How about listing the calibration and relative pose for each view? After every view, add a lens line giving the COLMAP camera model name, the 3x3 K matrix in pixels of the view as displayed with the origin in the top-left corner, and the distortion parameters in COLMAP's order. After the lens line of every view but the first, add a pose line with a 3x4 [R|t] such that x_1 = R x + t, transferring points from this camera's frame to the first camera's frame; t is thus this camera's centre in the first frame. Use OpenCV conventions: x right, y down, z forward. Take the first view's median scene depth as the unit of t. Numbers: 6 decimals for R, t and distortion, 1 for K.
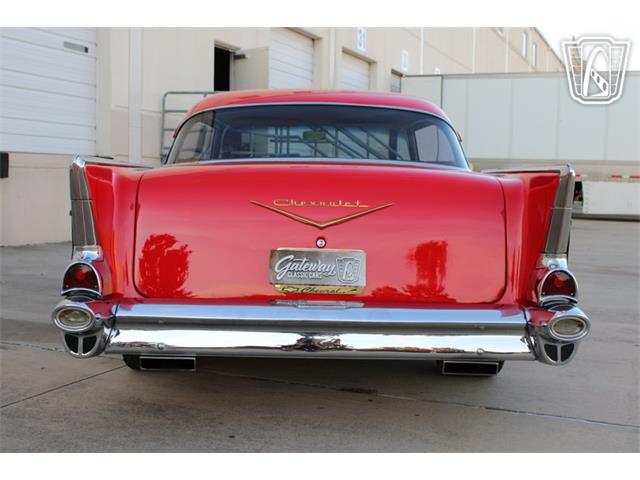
lens RADIAL K [[813.2, 0, 320.0], [0, 813.2, 240.0], [0, 0, 1]] dist [-0.055053, 0.054237]
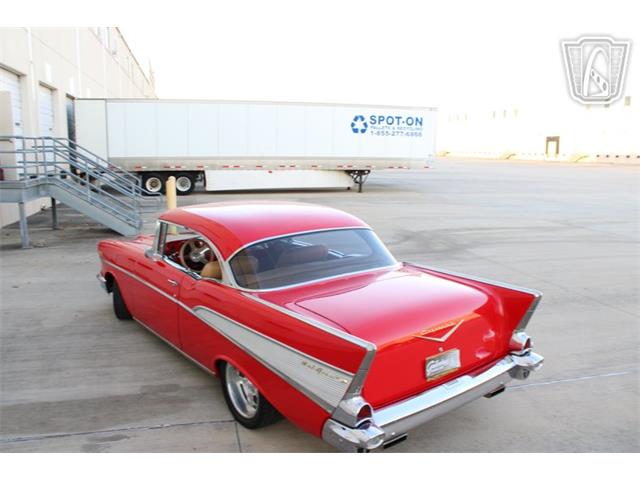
lens RADIAL K [[539.5, 0, 320.0], [0, 539.5, 240.0], [0, 0, 1]] dist [-0.144990, 0.117279]
pose [[0.797589, -0.119731, 0.591199, -0.852913], [0.055061, 0.990462, 0.126307, -0.387482], [-0.600683, -0.068189, 0.796574, 0.218802]]
